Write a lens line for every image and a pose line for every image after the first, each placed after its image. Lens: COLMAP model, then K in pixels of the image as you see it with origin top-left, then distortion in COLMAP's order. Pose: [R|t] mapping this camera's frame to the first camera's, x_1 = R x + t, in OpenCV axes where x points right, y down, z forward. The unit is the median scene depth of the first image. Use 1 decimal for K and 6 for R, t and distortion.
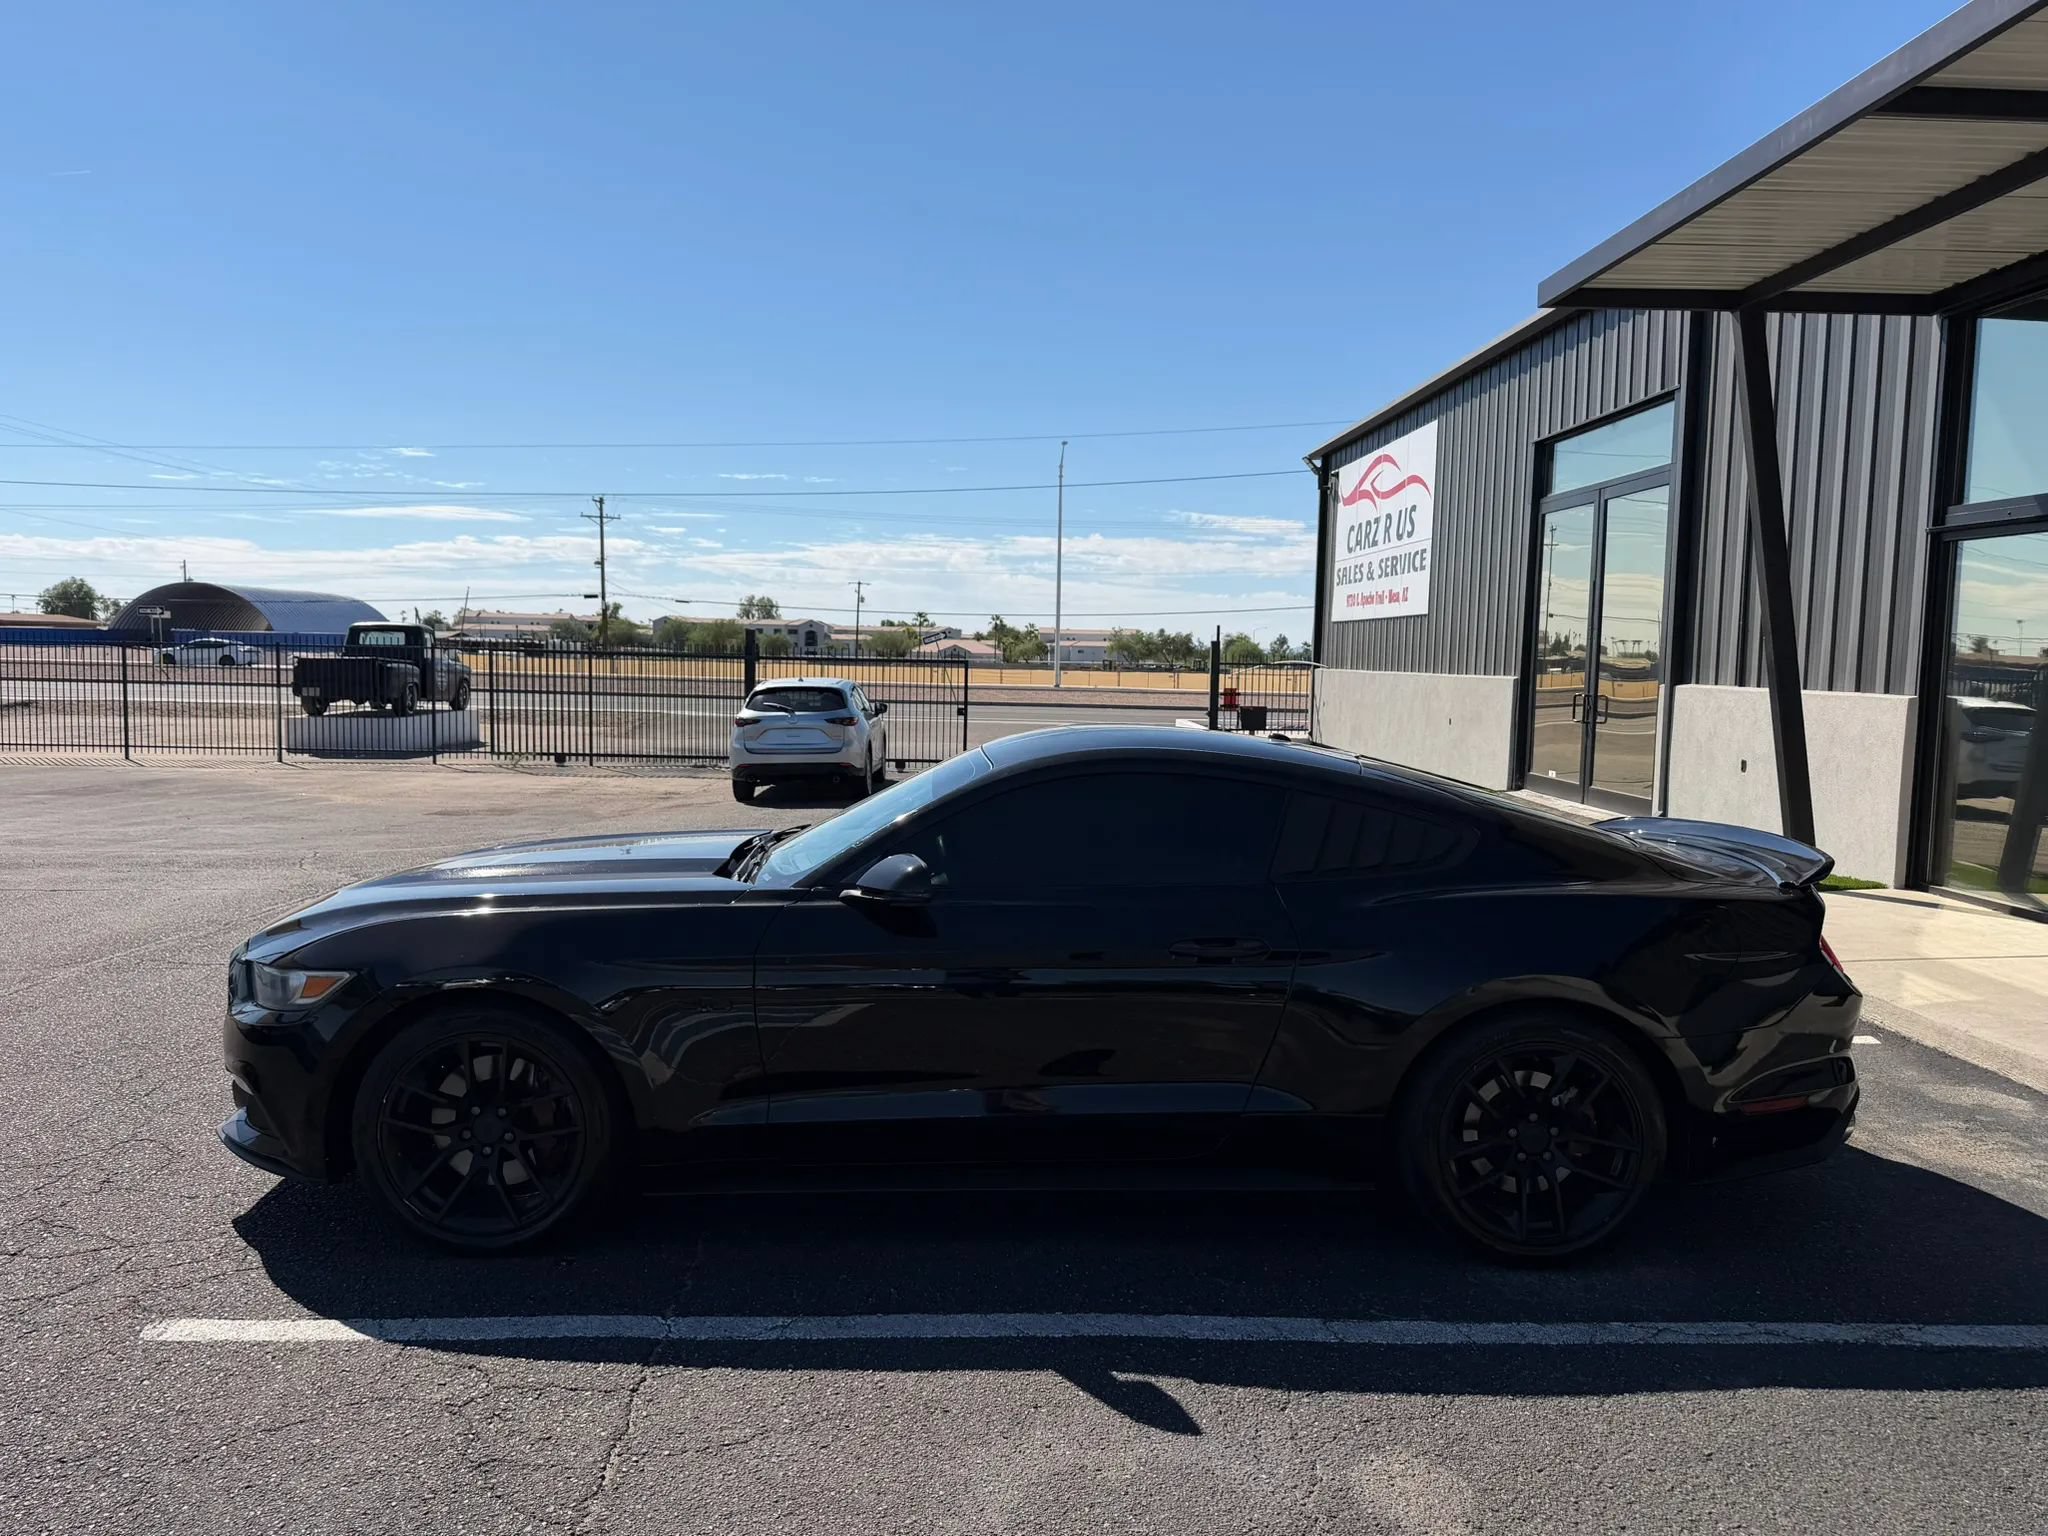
lens RADIAL K [[1446.3, 0, 1027.2], [0, 1446.3, 782.2], [0, 0, 1]] dist [0.029980, -0.032158]
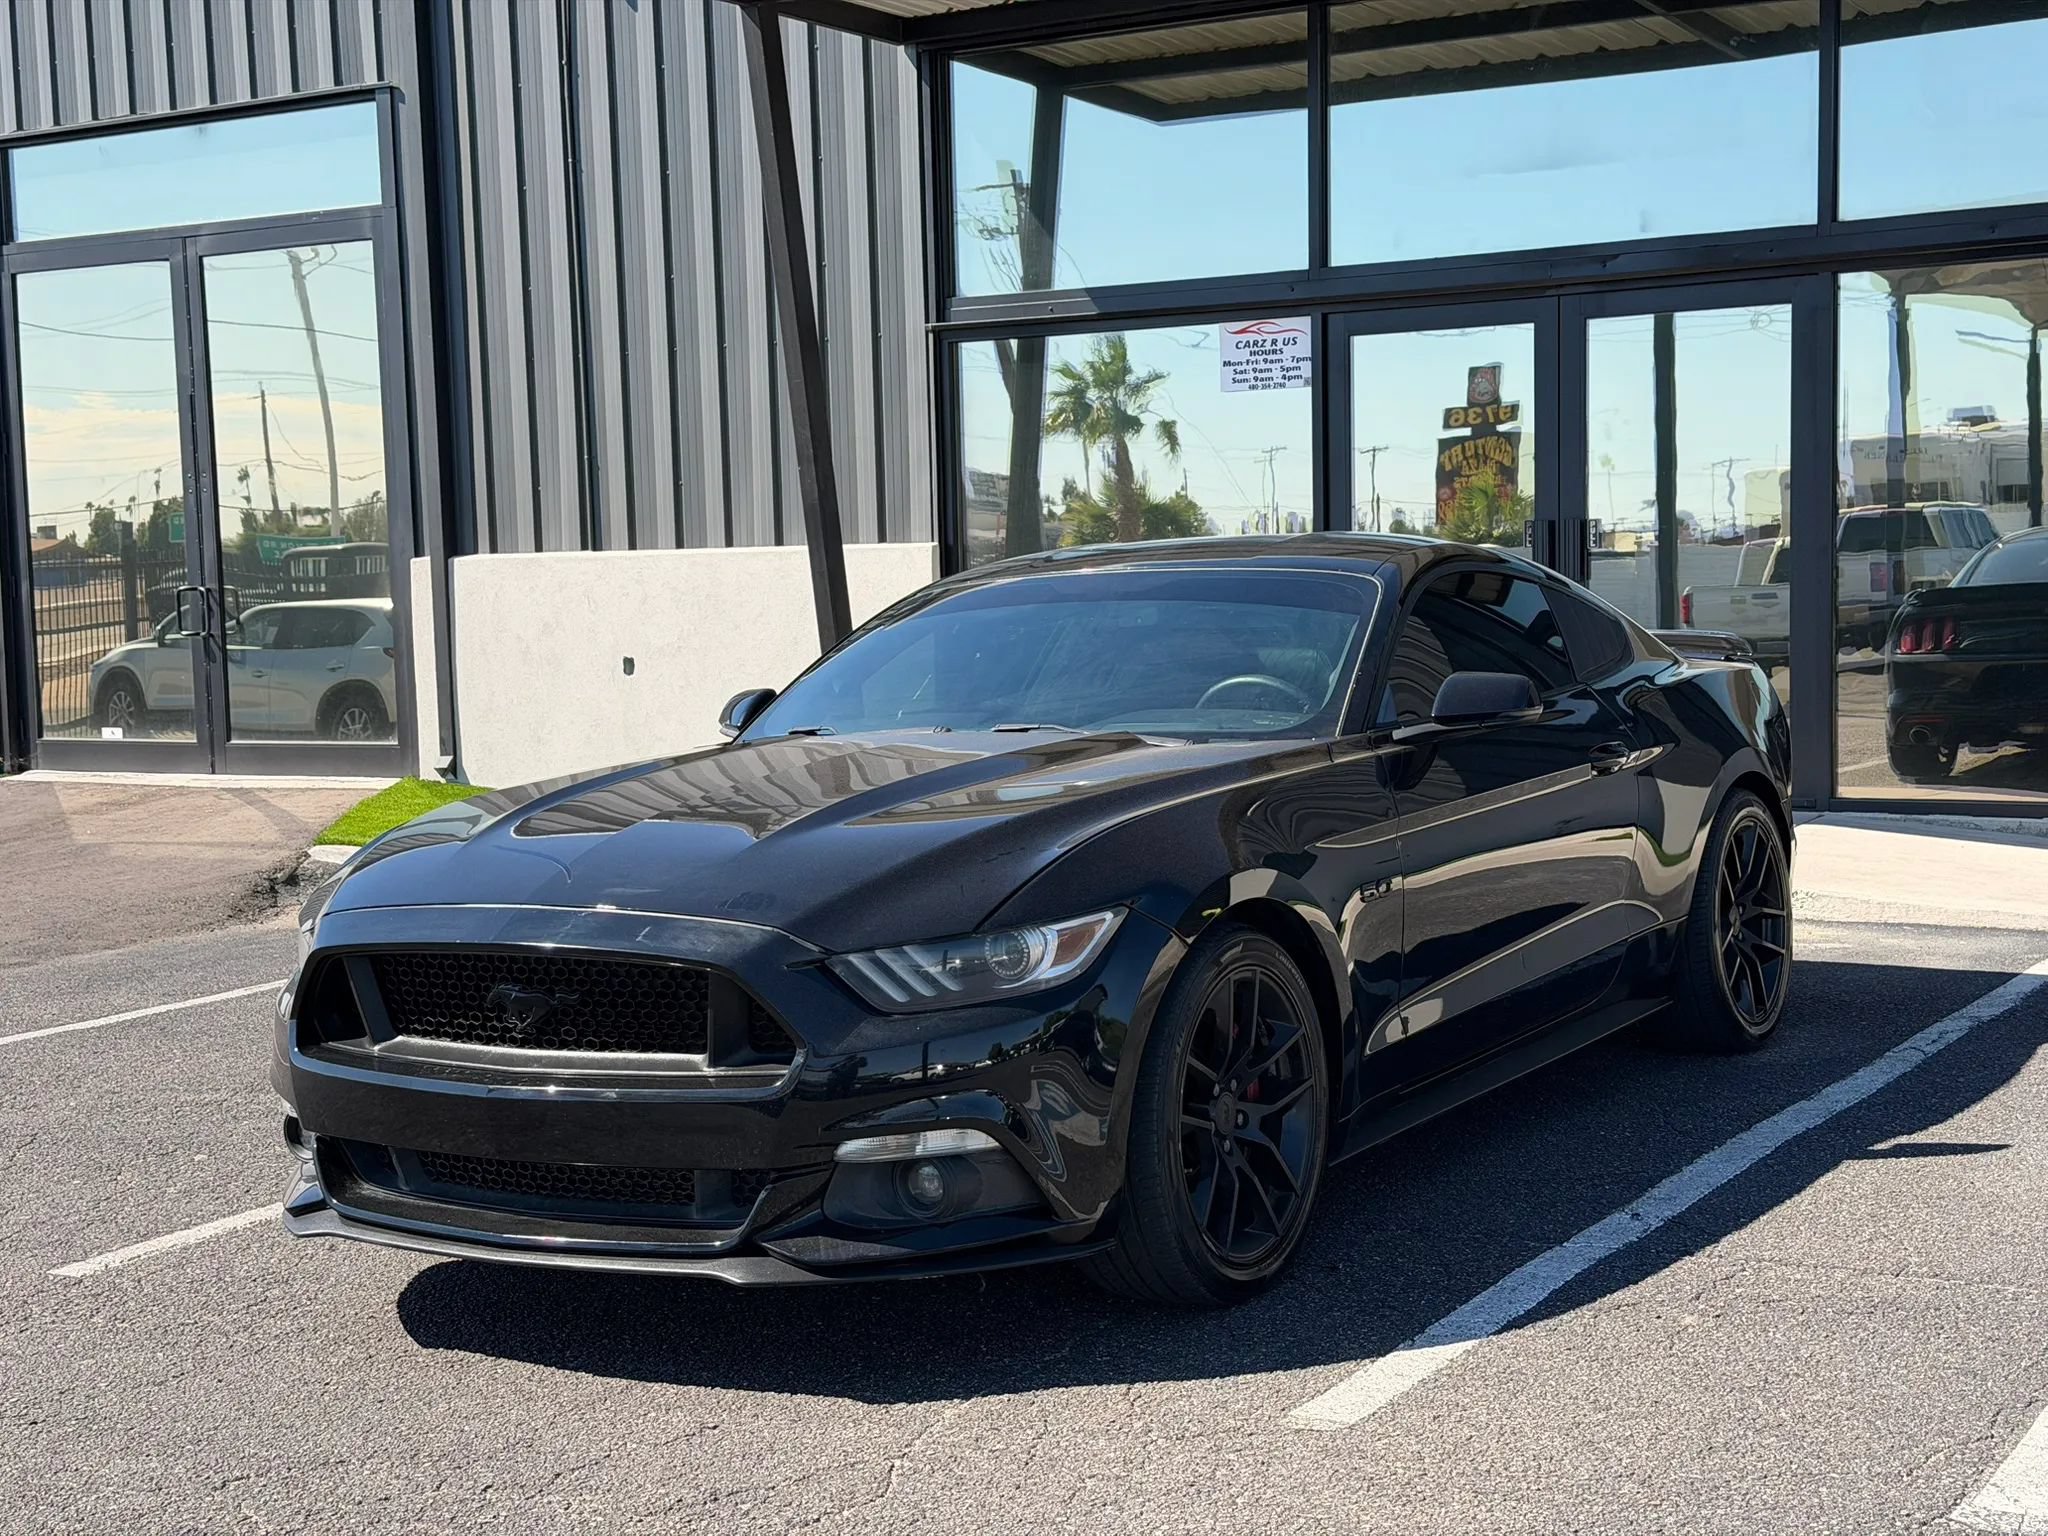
lens RADIAL K [[2836.3, 0, 1014.0], [0, 2836.3, 811.0], [0, 0, 1]] dist [0.103482, 0.000000]
pose [[0.543827, -0.104232, 0.832699, -0.653083], [0.109035, 0.992622, 0.053040, 0.006804], [-0.832084, 0.061949, 0.551180, 0.145651]]
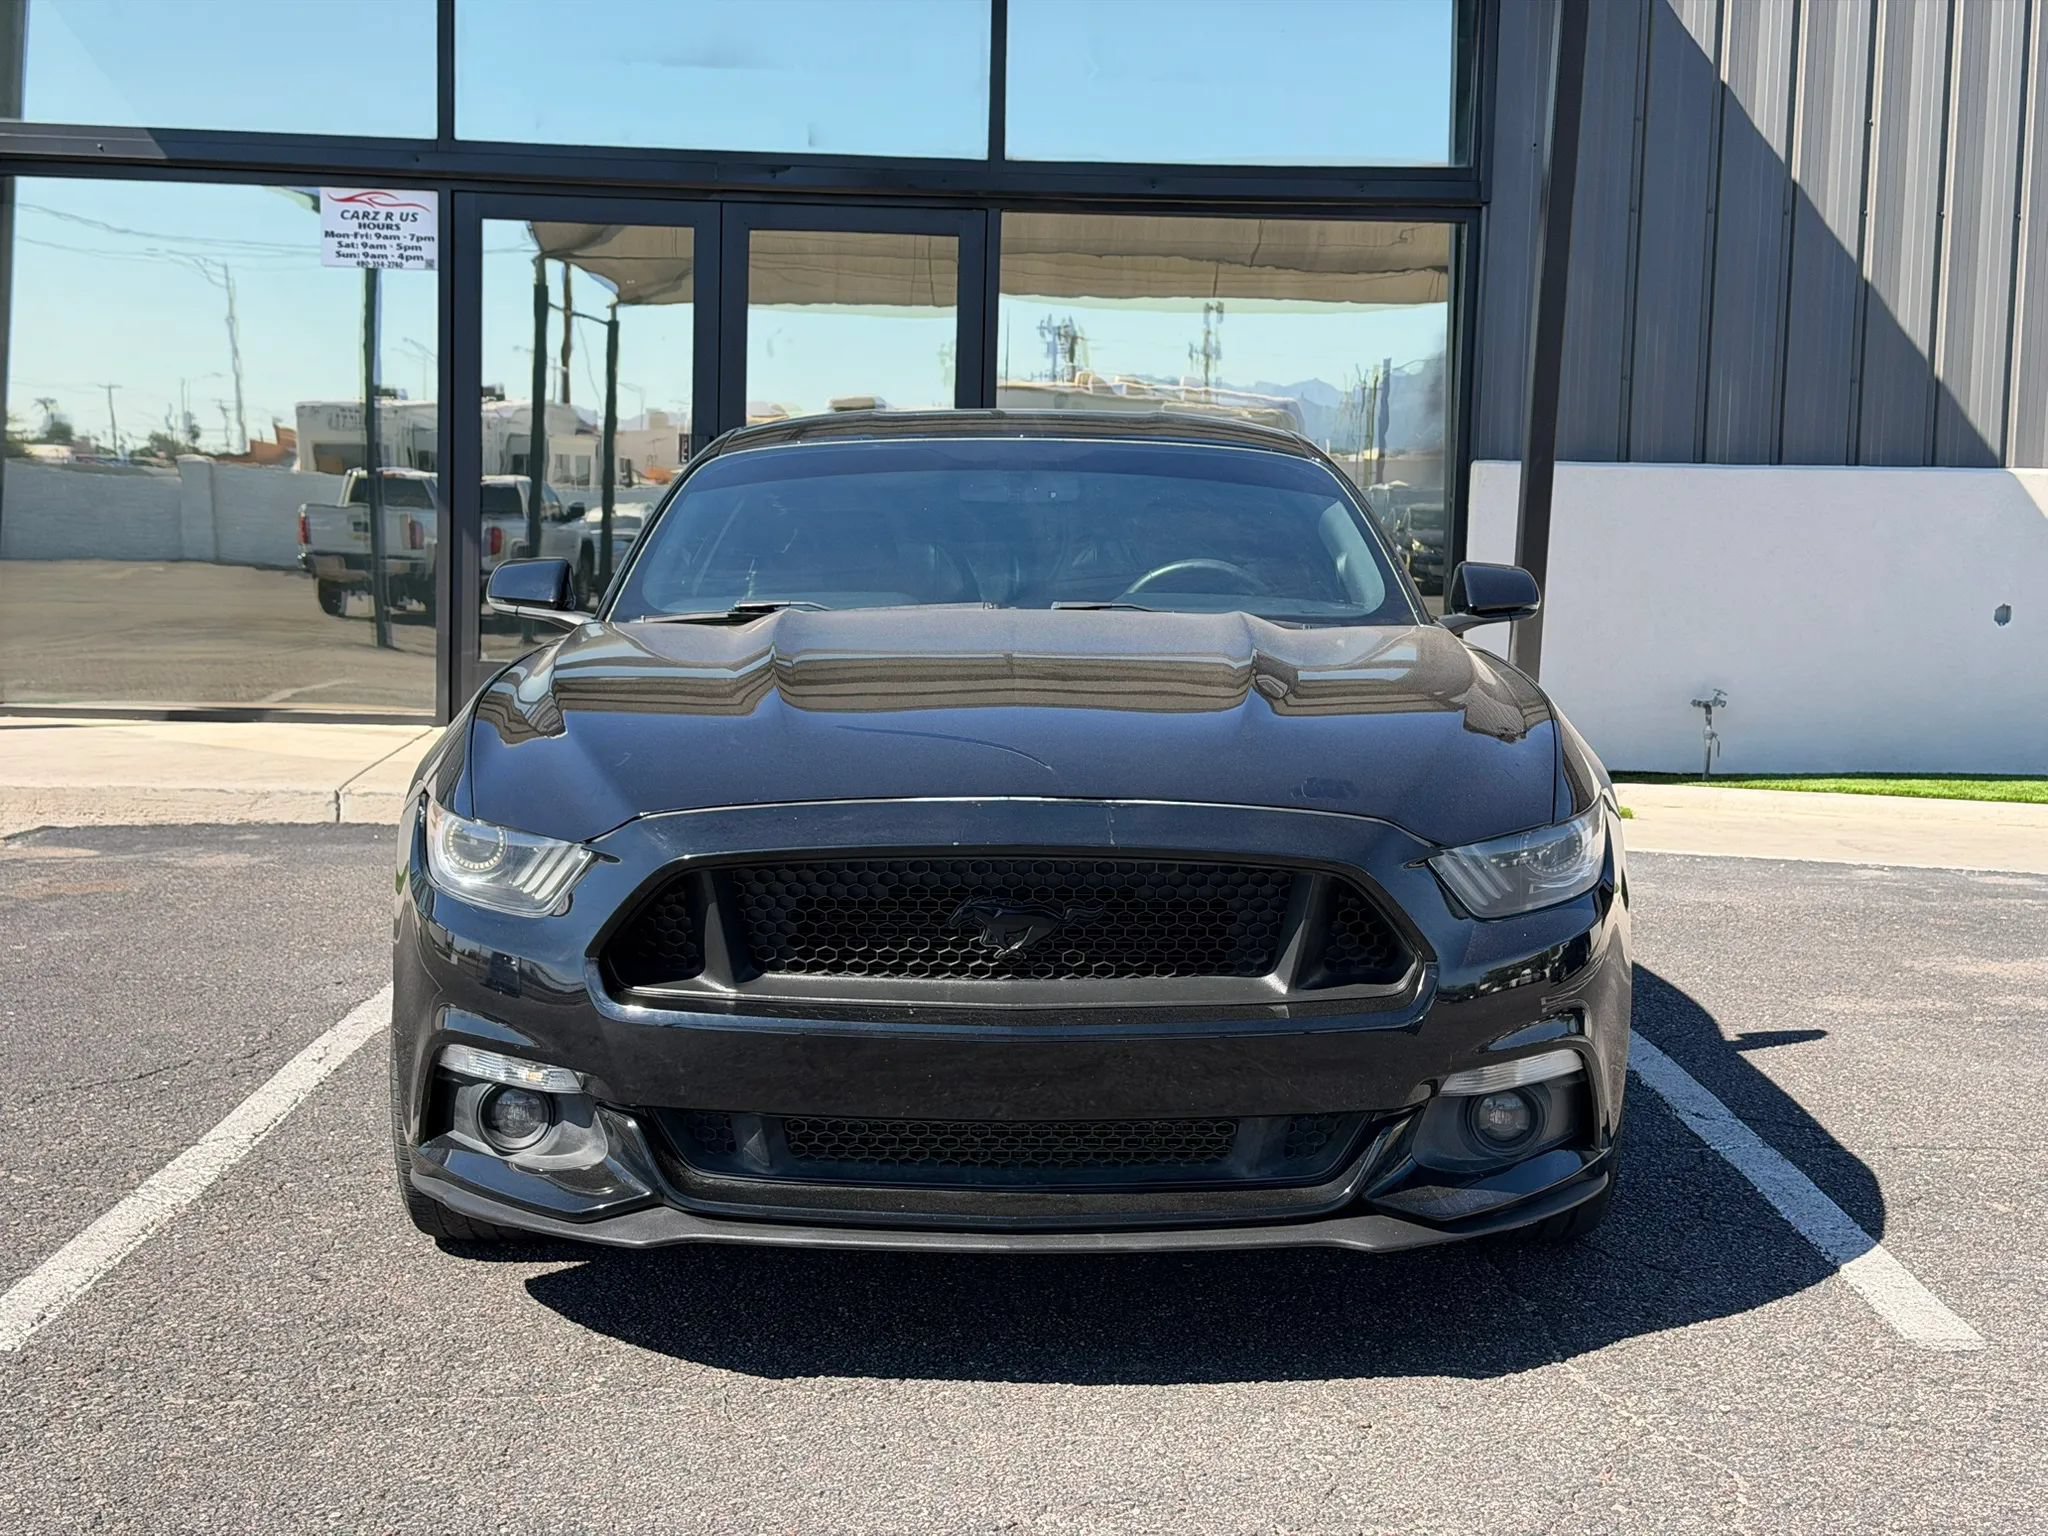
lens RADIAL K [[2839.1, 0, 1029.7], [0, 2839.1, 759.5], [0, 0, 1]] dist [0.109435, 0.000000]
pose [[0.011475, -0.101542, 0.994765, -0.678593], [0.061532, 0.993017, 0.100654, -0.005389], [-0.998039, 0.060055, 0.017643, 0.513871]]
